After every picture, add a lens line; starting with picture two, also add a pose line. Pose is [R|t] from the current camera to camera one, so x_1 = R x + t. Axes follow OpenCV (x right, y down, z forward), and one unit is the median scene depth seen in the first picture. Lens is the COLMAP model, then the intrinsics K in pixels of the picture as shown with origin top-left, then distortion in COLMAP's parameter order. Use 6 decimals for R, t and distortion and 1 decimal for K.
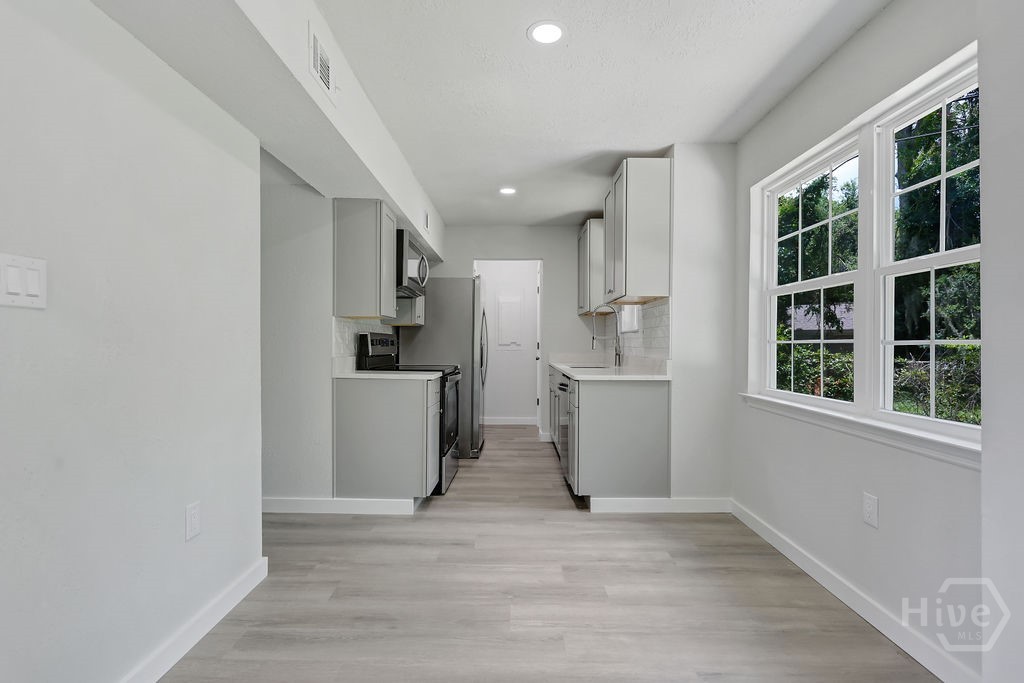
lens RADIAL K [[505.6, 0, 512.1], [0, 505.6, 345.6], [0, 0, 1]] dist [-0.052695, 0.007328]
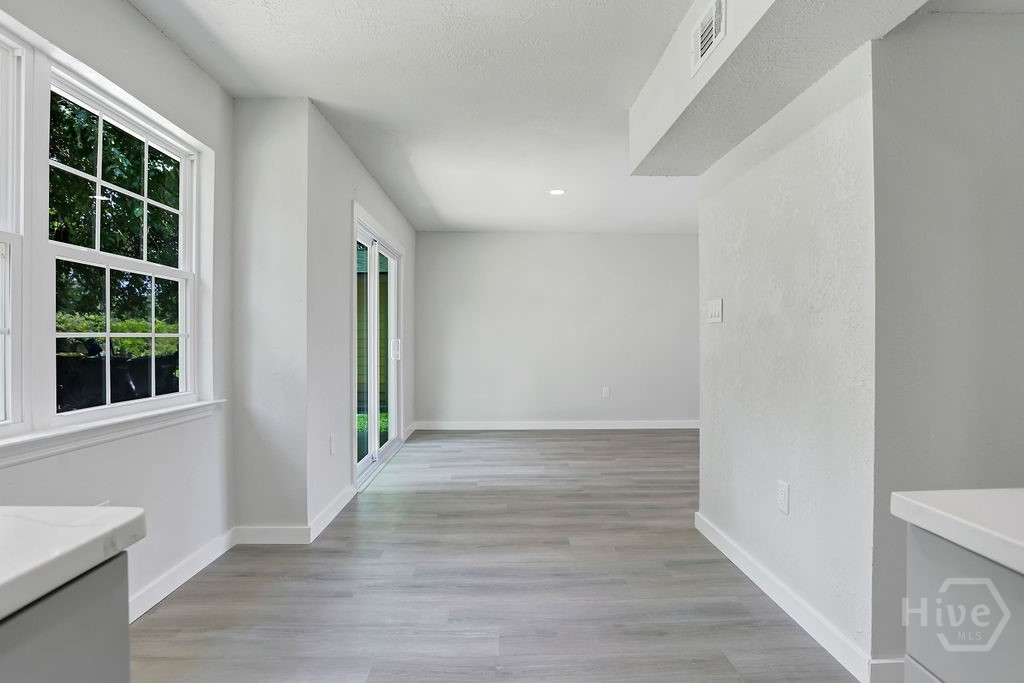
lens RADIAL K [[505.6, 0, 513.9], [0, 505.6, 335.3], [0, 0, 1]] dist [-0.052695, 0.007328]
pose [[-0.999552, -0.002377, -0.029822, -0.002548], [-0.002629, 0.999961, 0.008416, -0.017114], [0.029800, 0.008491, -0.999520, 1.973452]]
